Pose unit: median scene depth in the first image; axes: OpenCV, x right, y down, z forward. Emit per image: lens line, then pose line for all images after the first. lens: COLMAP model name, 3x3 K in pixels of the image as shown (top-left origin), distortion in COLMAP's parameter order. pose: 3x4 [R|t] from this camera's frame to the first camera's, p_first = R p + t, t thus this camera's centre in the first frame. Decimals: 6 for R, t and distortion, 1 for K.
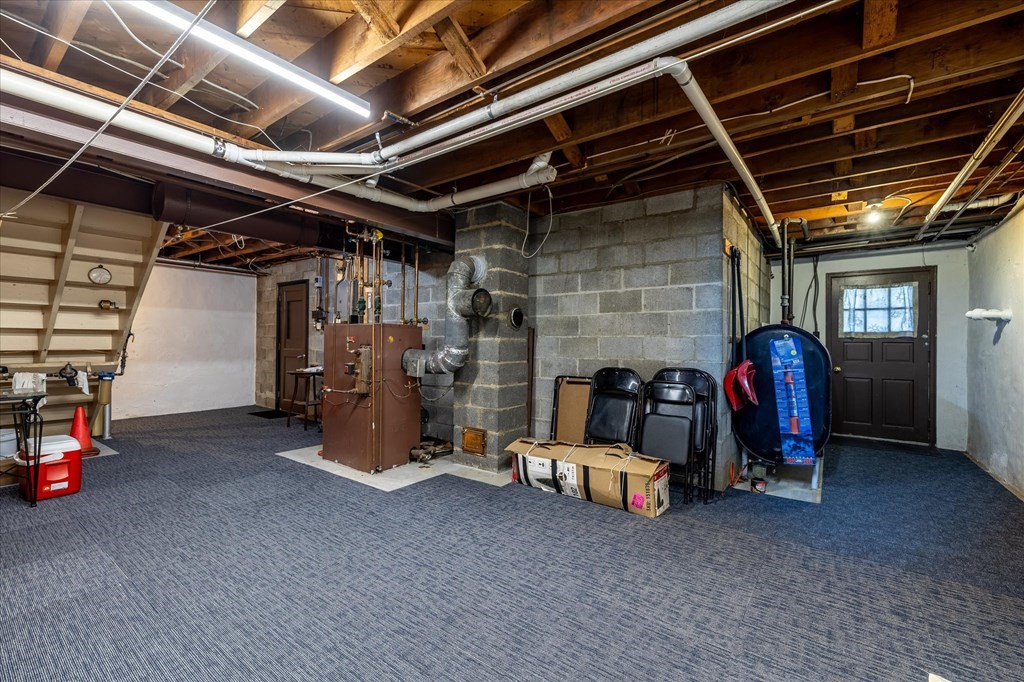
lens RADIAL K [[431.3, 0, 512.0], [0, 431.3, 341.0], [0, 0, 1]] dist [0.000737, -0.000068]
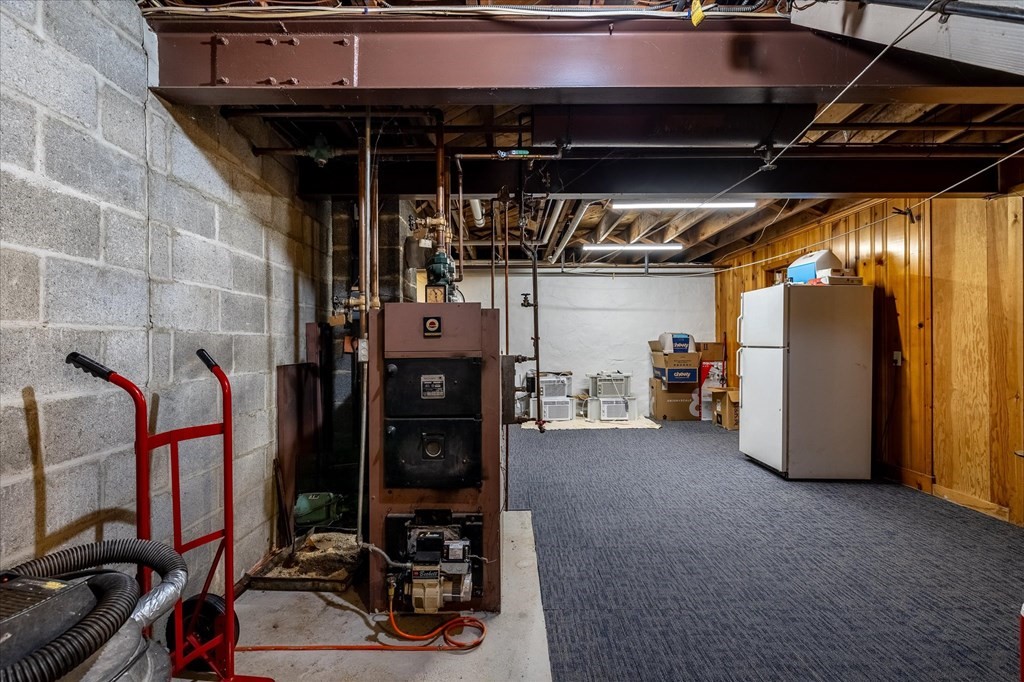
lens RADIAL K [[431.3, 0, 512.0], [0, 431.3, 341.0], [0, 0, 1]] dist [0.000737, -0.000068]
pose [[-0.575840, -0.002570, 0.817558, -0.747349], [-0.004843, 0.999988, -0.000268, -0.004085], [-0.817548, -0.004114, -0.575846, 1.153918]]
